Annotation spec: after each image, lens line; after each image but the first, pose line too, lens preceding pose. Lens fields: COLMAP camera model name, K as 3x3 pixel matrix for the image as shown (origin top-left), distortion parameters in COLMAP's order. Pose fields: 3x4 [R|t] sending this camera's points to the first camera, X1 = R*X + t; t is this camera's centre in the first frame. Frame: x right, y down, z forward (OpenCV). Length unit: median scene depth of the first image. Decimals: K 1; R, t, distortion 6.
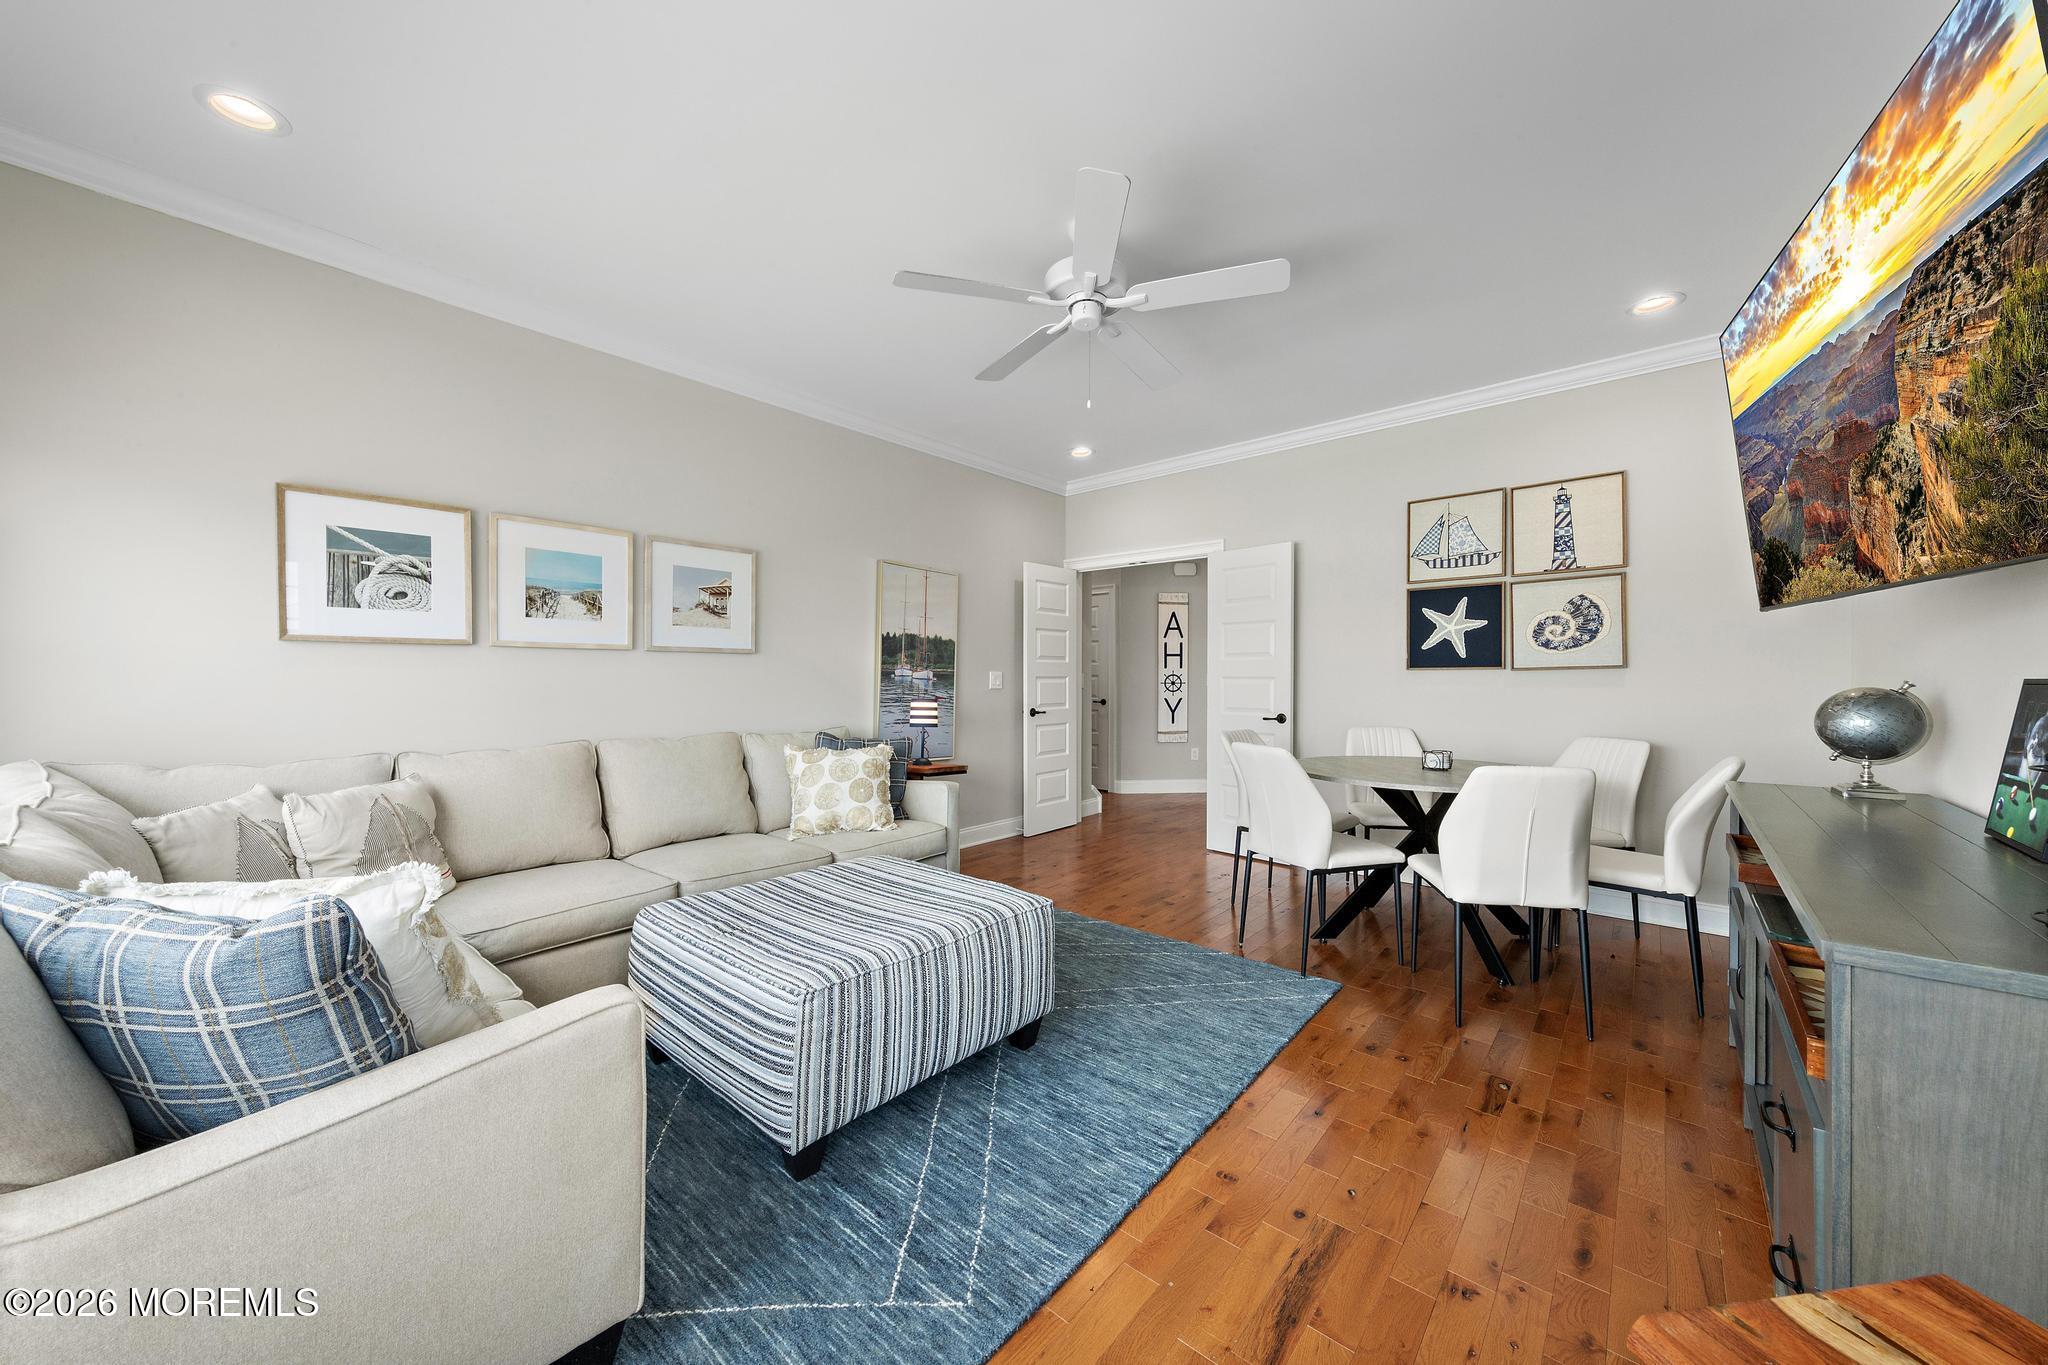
lens RADIAL K [[732.9, 0, 1018.3], [0, 732.9, 680.2], [0, 0, 1]] dist [0.009523, 0.000182]
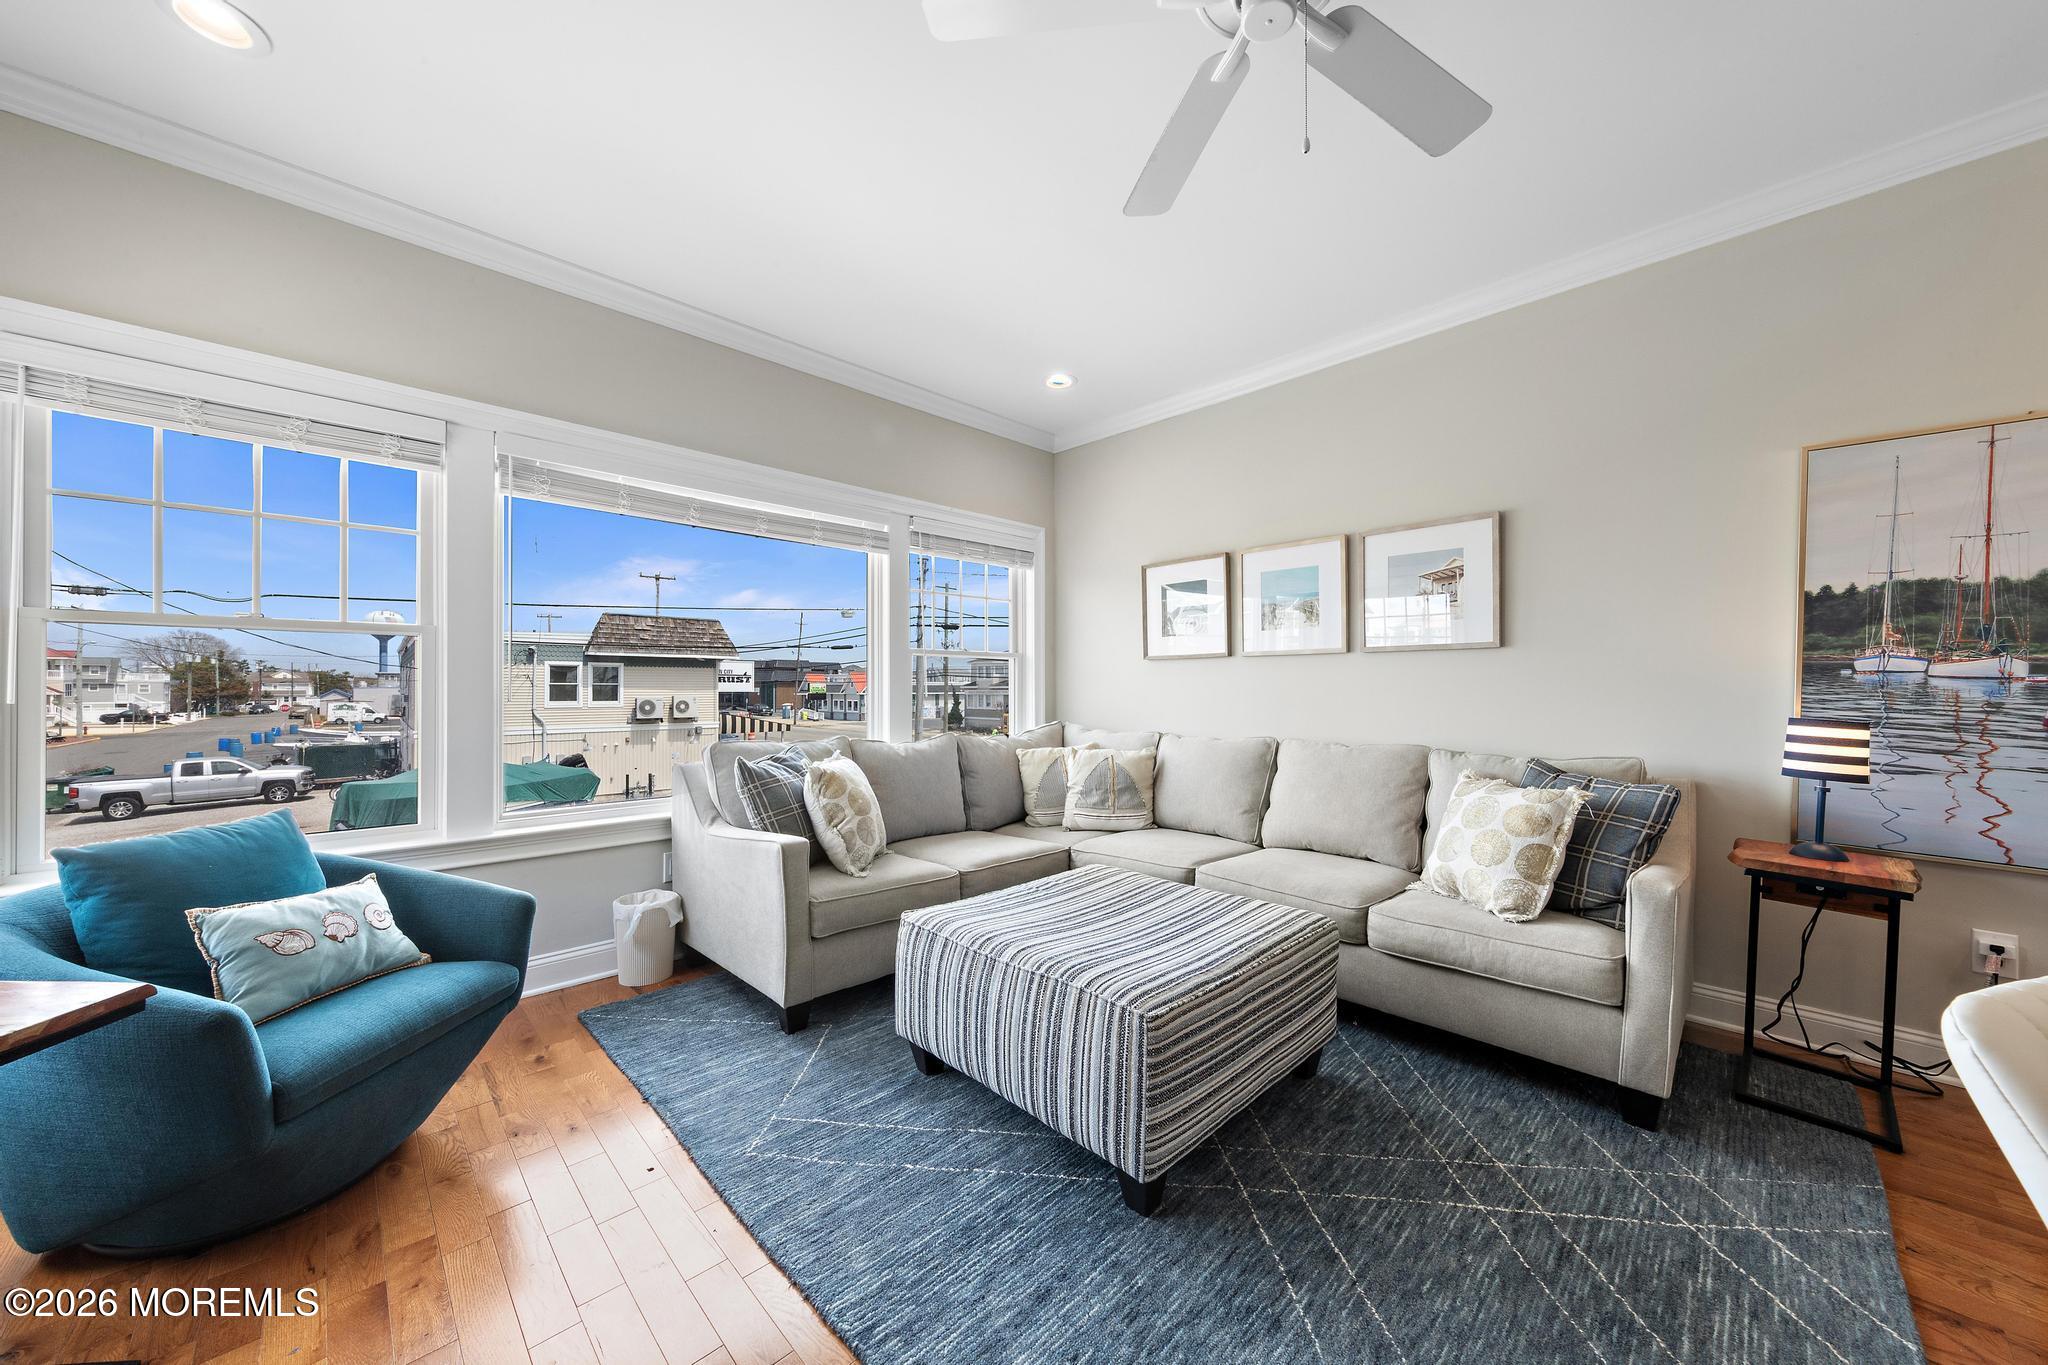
lens RADIAL K [[732.9, 0, 1032.4], [0, 732.9, 689.2], [0, 0, 1]] dist [0.009523, 0.000182]
pose [[-0.083414, -0.001285, -0.996514, 0.490564], [-0.004239, 0.999991, -0.000934, 0.010419], [0.996506, 0.004147, -0.083419, 0.664698]]
